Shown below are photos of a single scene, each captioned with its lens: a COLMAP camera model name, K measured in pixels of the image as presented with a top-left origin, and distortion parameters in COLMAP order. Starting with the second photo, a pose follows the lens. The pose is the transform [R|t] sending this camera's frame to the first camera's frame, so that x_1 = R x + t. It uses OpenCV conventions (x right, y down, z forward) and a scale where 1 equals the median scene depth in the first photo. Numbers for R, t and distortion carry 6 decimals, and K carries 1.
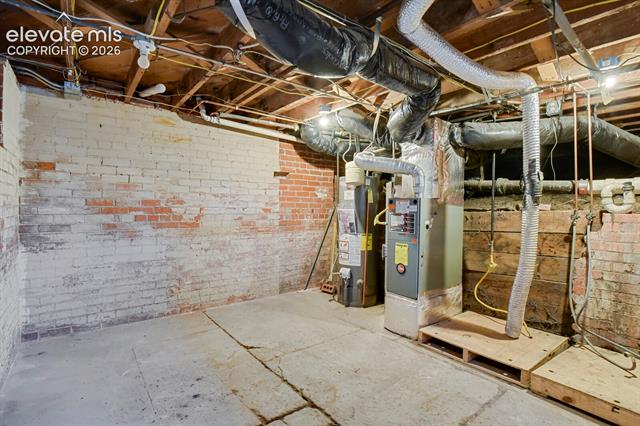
lens RADIAL K [[312.2, 0, 323.3], [0, 312.2, 210.6], [0, 0, 1]] dist [-0.026528, -0.001007]
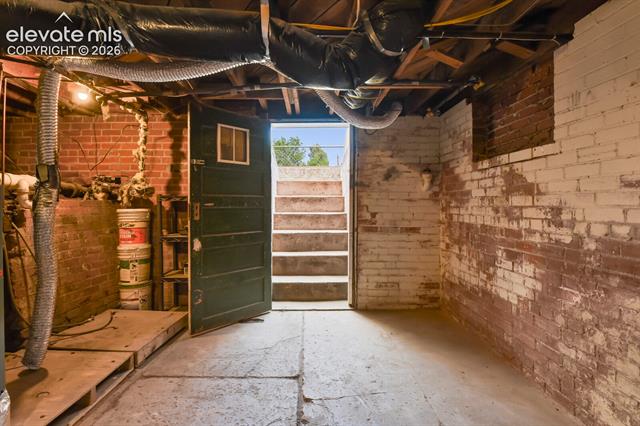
lens RADIAL K [[312.2, 0, 323.3], [0, 312.2, 210.6], [0, 0, 1]] dist [-0.026528, -0.001007]
pose [[-0.806496, -0.009315, 0.591167, -0.437998], [-0.001463, 0.999904, 0.013760, -0.000867], [-0.591238, 0.010233, -0.806432, 1.254167]]
